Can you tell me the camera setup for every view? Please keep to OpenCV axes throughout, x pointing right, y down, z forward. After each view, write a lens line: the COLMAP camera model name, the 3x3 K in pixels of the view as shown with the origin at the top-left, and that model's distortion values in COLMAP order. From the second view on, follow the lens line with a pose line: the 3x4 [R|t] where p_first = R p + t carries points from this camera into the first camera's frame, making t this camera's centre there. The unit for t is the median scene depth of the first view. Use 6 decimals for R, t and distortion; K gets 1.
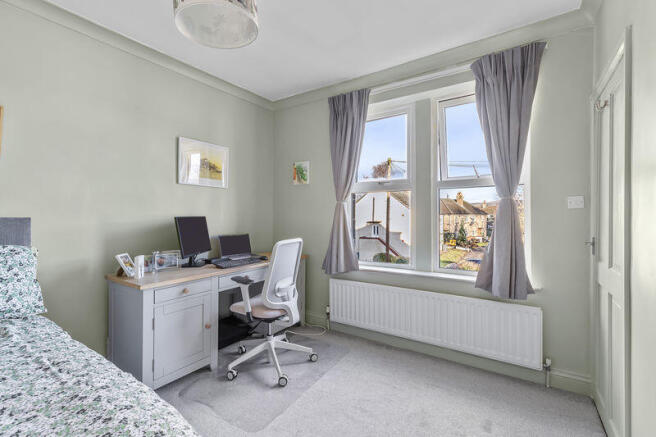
lens RADIAL K [[293.6, 0, 325.3], [0, 293.6, 223.5], [0, 0, 1]] dist [0.001171, 0.000088]
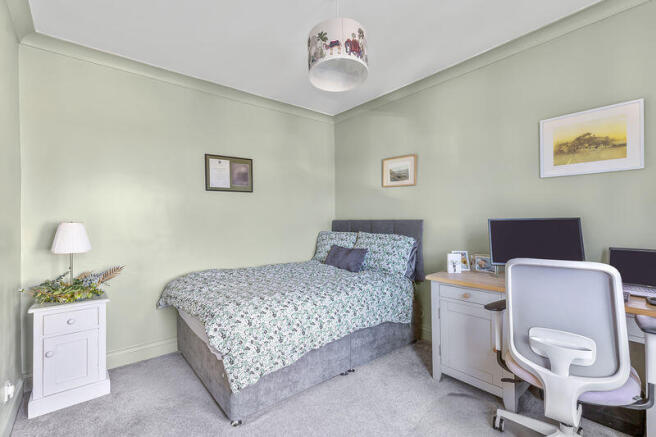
lens RADIAL K [[293.6, 0, 325.3], [0, 293.6, 223.5], [0, 0, 1]] dist [0.001171, 0.000088]
pose [[-0.289880, 0.013486, -0.956968, 0.590159], [-0.009423, 0.999812, 0.016944, -0.022488], [0.957017, 0.013929, -0.289698, 0.846970]]
